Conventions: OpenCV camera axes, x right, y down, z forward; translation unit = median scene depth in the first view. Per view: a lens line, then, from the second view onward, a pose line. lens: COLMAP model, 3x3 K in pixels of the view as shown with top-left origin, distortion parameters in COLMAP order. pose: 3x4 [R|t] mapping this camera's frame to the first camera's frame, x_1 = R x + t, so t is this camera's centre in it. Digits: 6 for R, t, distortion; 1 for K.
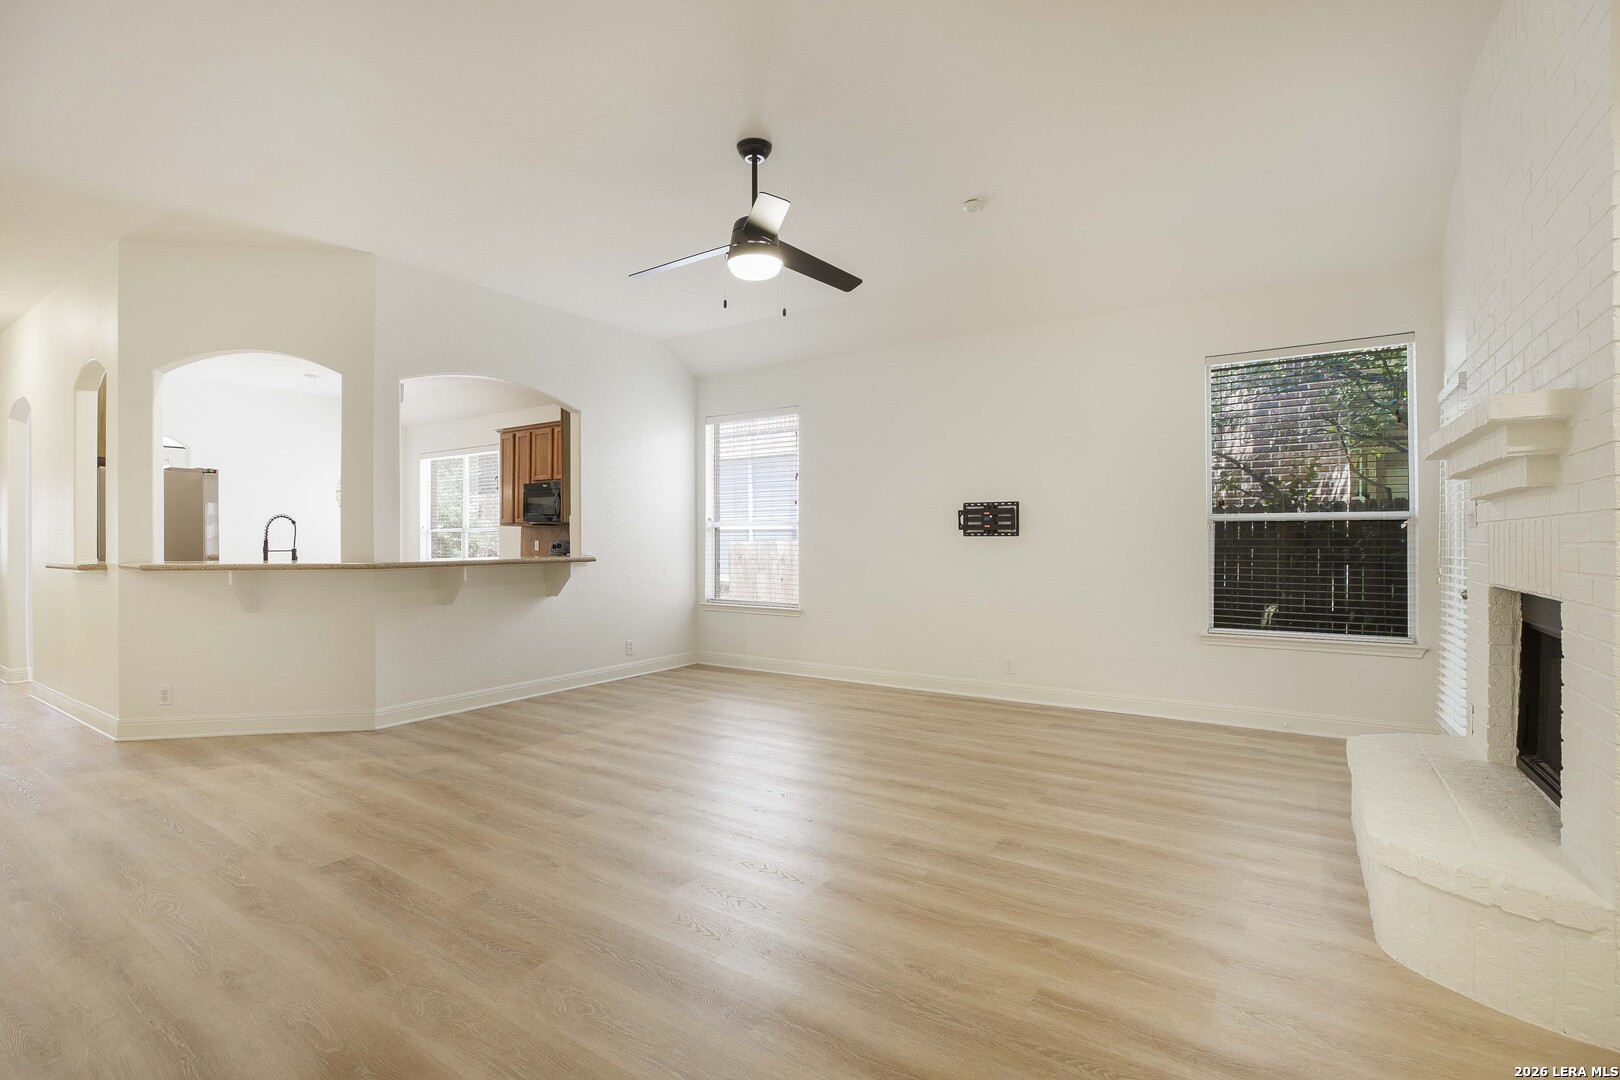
lens RADIAL K [[742.8, 0, 810.0], [0, 742.8, 540.0], [0, 0, 1]] dist [-0.042544, 0.013060]
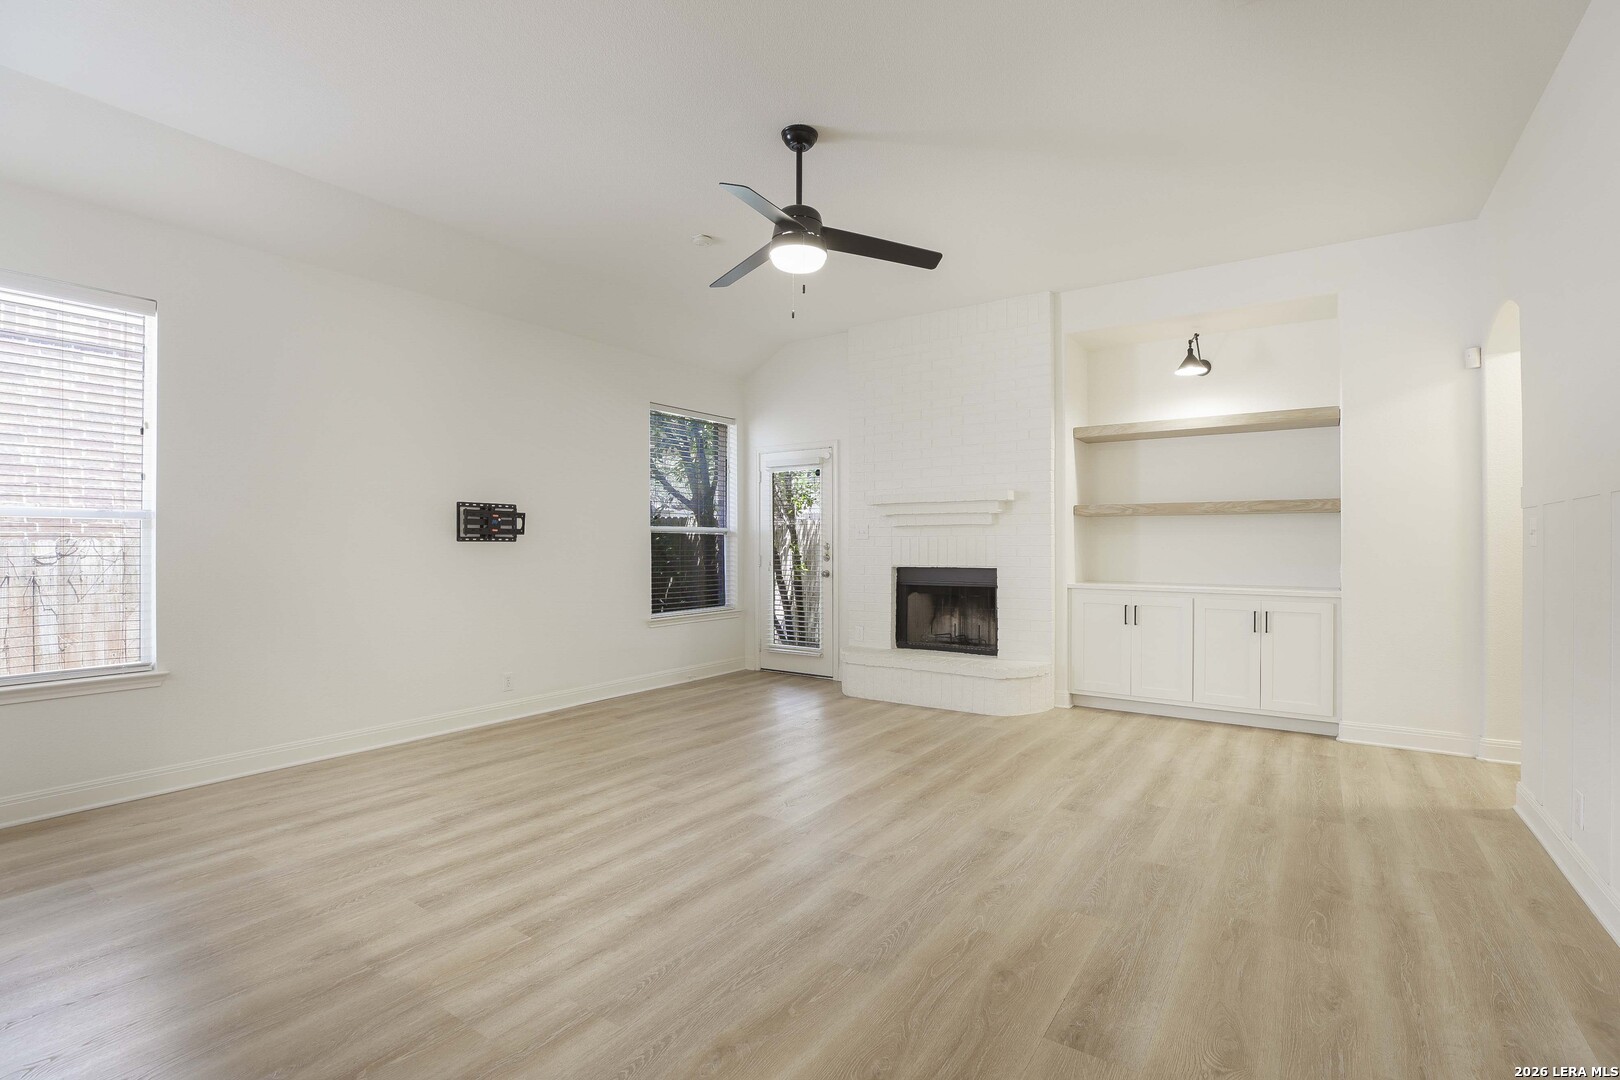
lens RADIAL K [[742.8, 0, 810.0], [0, 742.8, 540.0], [0, 0, 1]] dist [-0.042544, 0.013060]
pose [[0.018101, 0.008961, 0.999796, -0.909392], [0.001679, 0.999958, -0.008993, 0.002279], [-0.999835, 0.001842, 0.018085, 0.855934]]
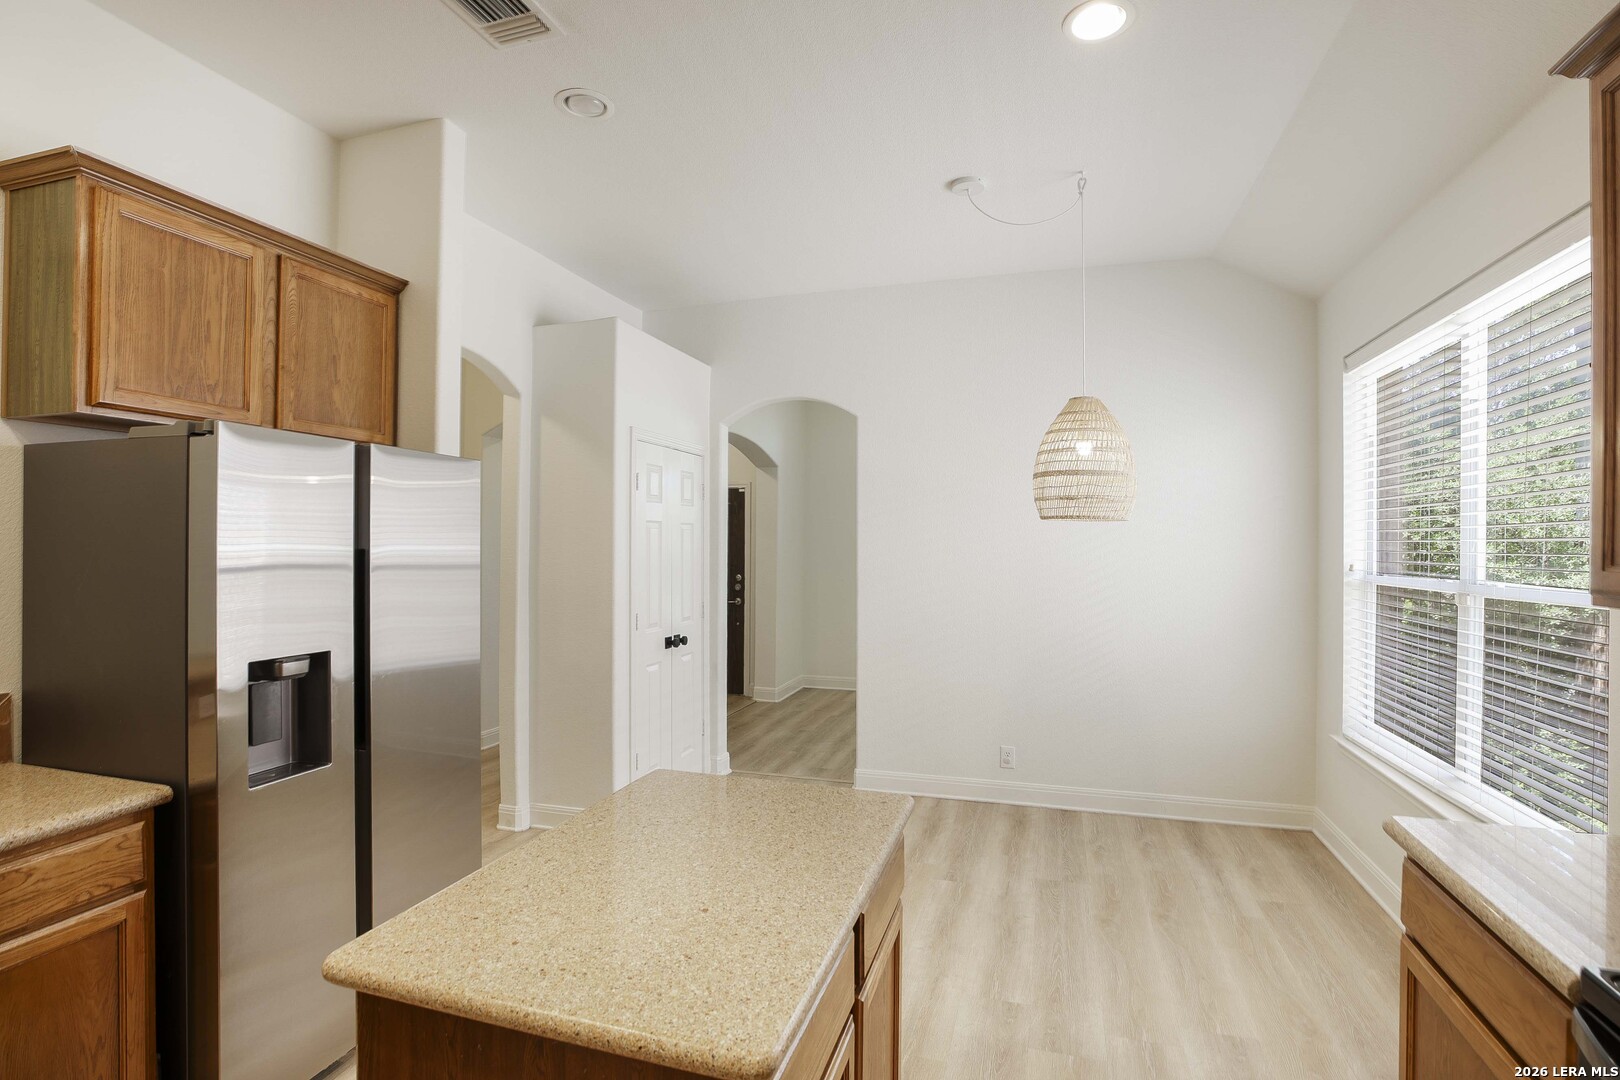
lens RADIAL K [[765.1, 0, 811.2], [0, 765.1, 523.4], [0, 0, 1]] dist [-0.046132, 0.014056]
pose [[0.279584, -0.021929, -0.959871, -0.674382], [-0.006140, 0.999678, -0.024627, -0.073711], [0.960102, 0.012779, 0.279359, 1.701302]]
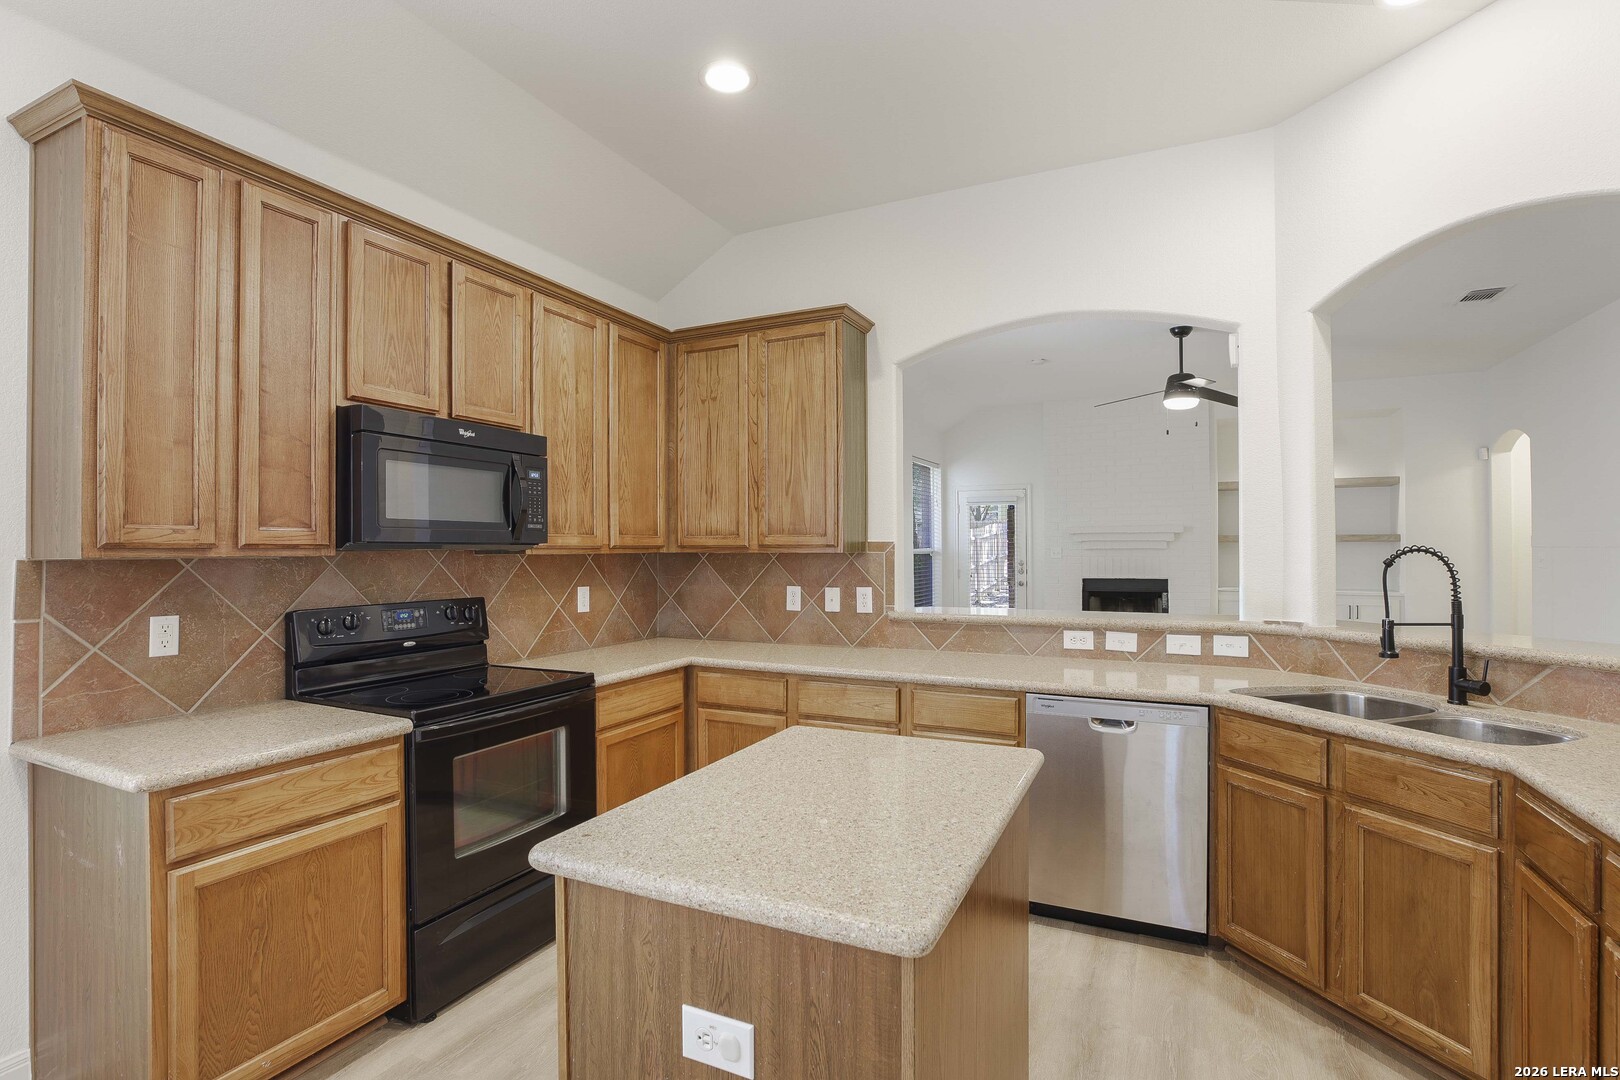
lens RADIAL K [[765.8, 0, 810.0], [0, 765.8, 540.0], [0, 0, 1]] dist [-0.032309, 0.000768]
pose [[-0.142466, 0.011268, 0.989736, -1.425516], [0.005594, 0.999928, -0.010579, -0.047172], [-0.989784, 0.004029, -0.142518, 1.815937]]
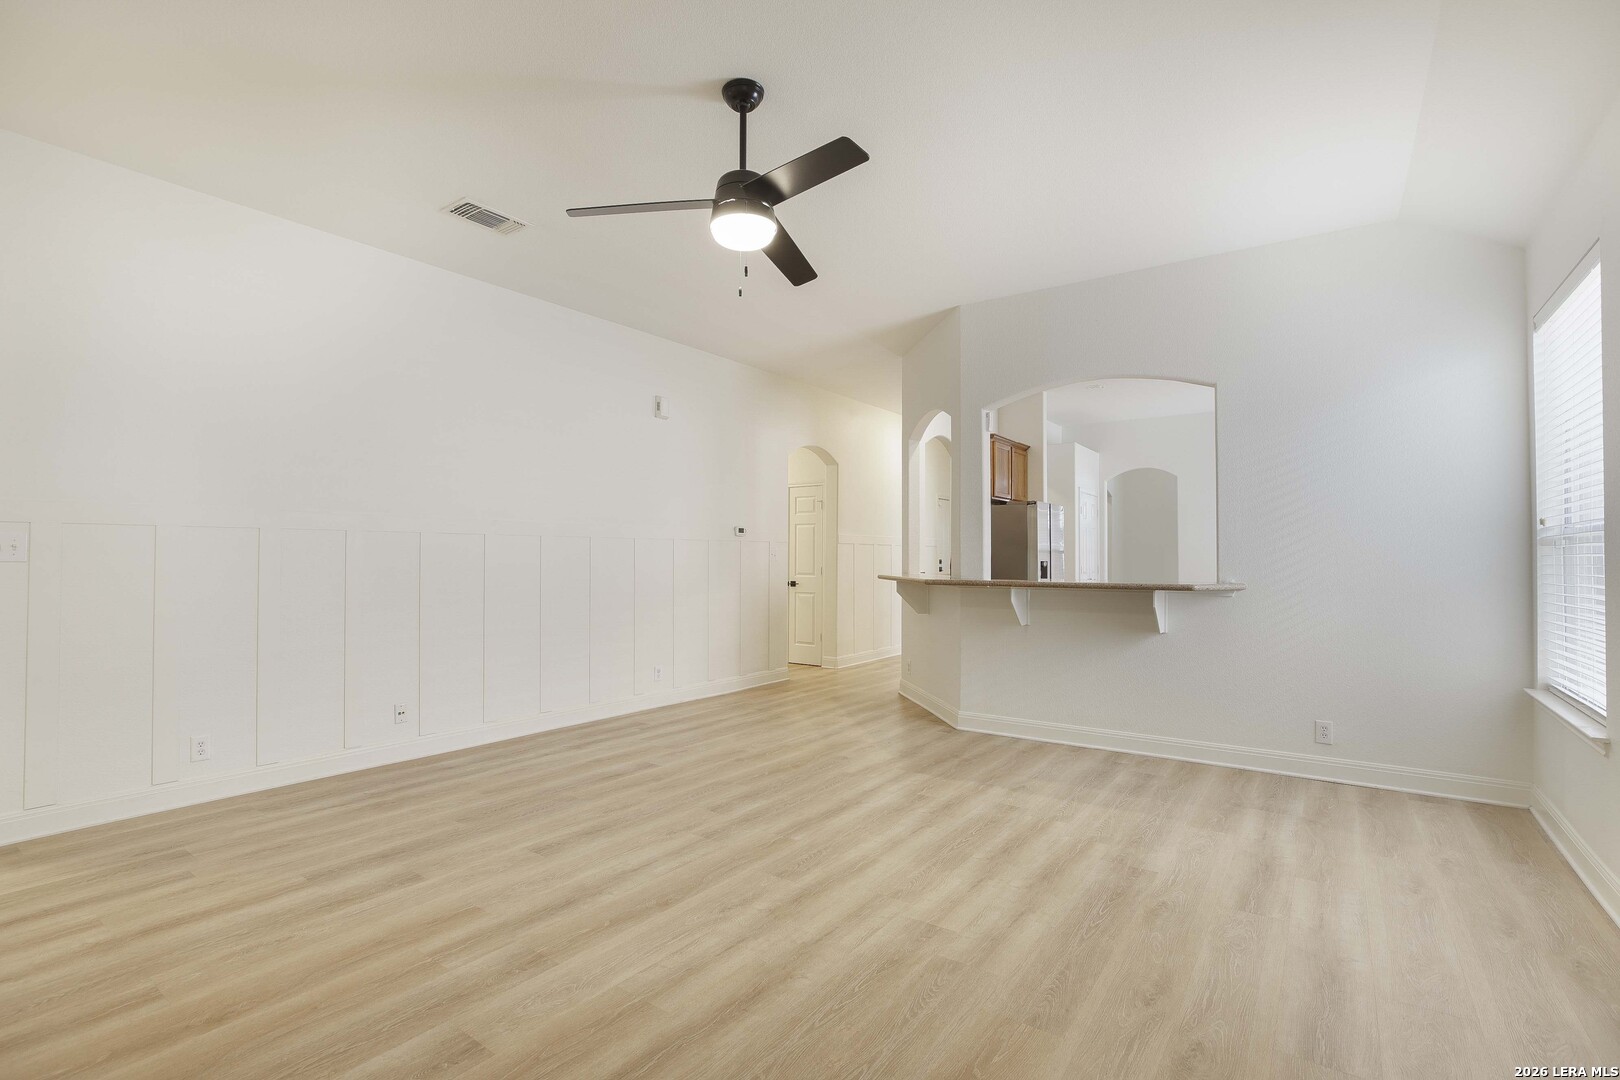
lens RADIAL K [[742.8, 0, 810.0], [0, 742.8, 540.0], [0, 0, 1]] dist [-0.042544, 0.013060]
pose [[-0.037157, -0.019303, -0.999123, 0.657191], [-0.003838, 0.999809, -0.019173, -0.007961], [0.999302, 0.003122, -0.037224, 0.978494]]
